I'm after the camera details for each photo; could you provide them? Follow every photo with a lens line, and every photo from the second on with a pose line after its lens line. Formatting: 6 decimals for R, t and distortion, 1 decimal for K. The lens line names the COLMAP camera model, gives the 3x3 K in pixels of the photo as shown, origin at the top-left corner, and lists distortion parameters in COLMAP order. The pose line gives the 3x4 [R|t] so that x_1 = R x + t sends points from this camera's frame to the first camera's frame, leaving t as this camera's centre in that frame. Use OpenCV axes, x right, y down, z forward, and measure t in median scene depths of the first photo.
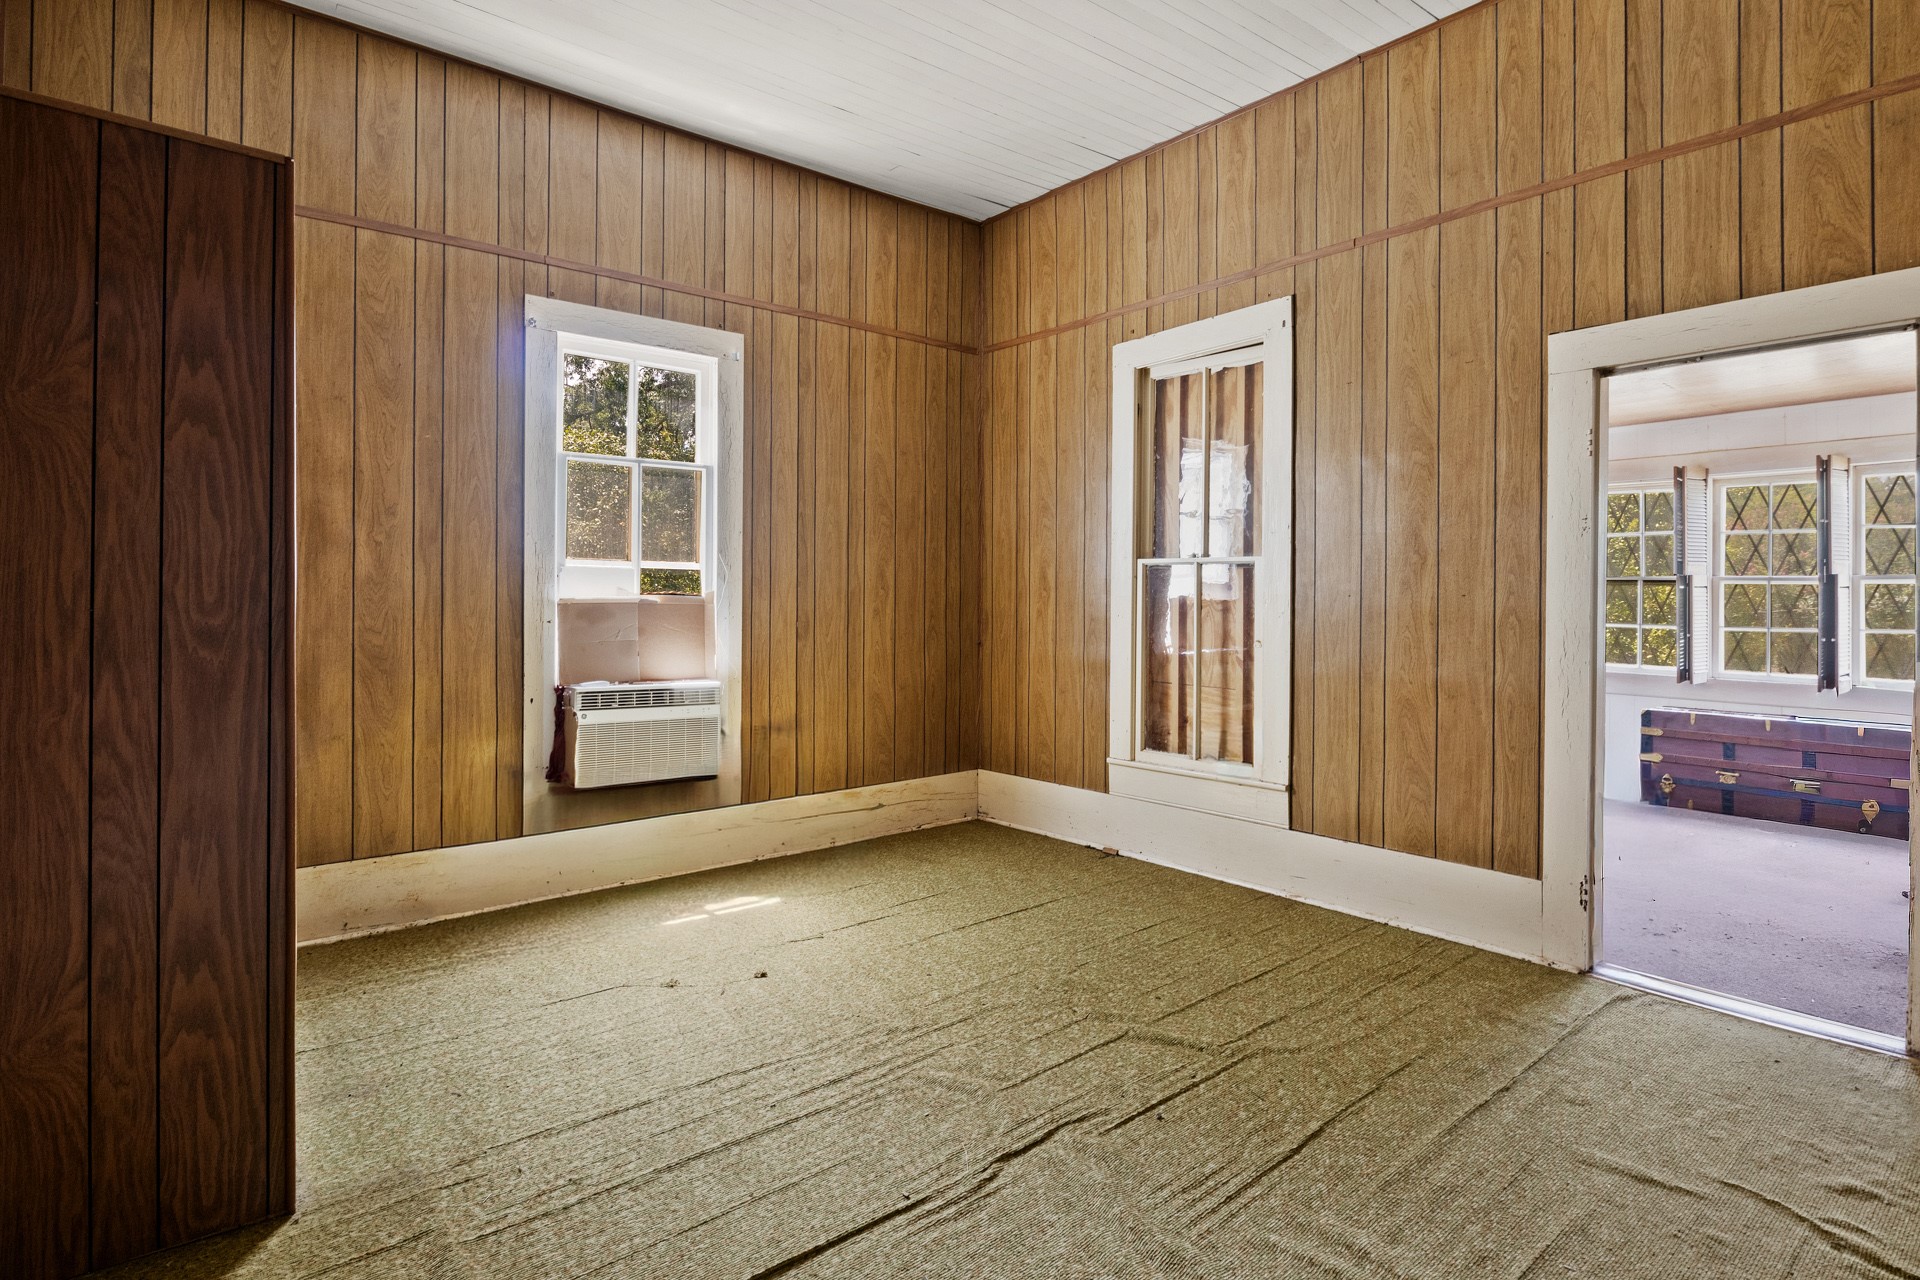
lens RADIAL K [[974.8, 0, 957.8], [0, 974.8, 597.0], [0, 0, 1]] dist [-0.006893, -0.000127]
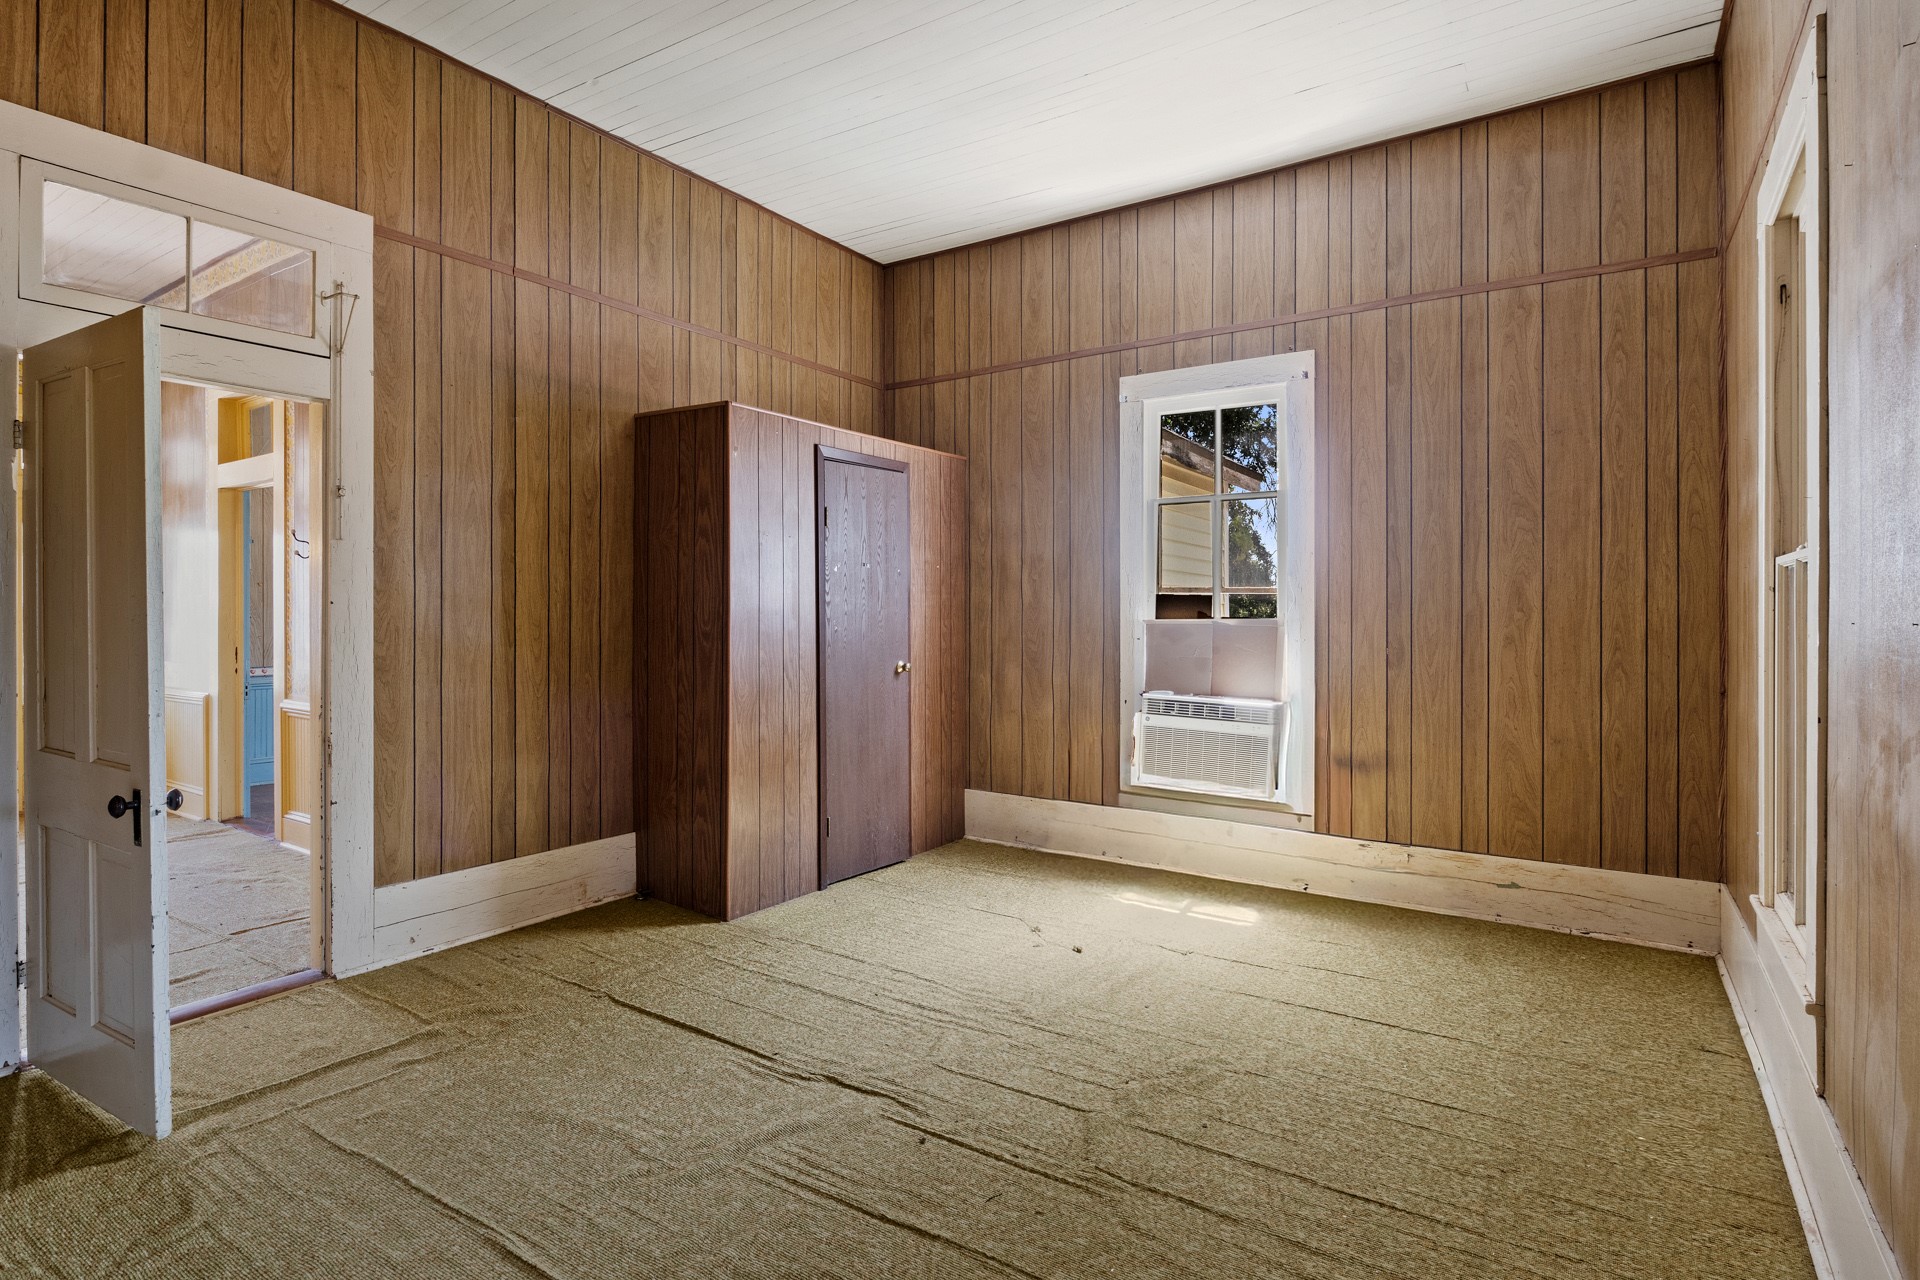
lens RADIAL K [[966.2, 0, 967.8], [0, 966.2, 622.4], [0, 0, 1]] dist [-0.011435, 0.000125]
pose [[0.285964, 0.007959, -0.958207, 0.718576], [-0.004679, 0.999965, 0.006909, -0.002945], [0.958229, 0.002508, 0.285992, 0.469515]]
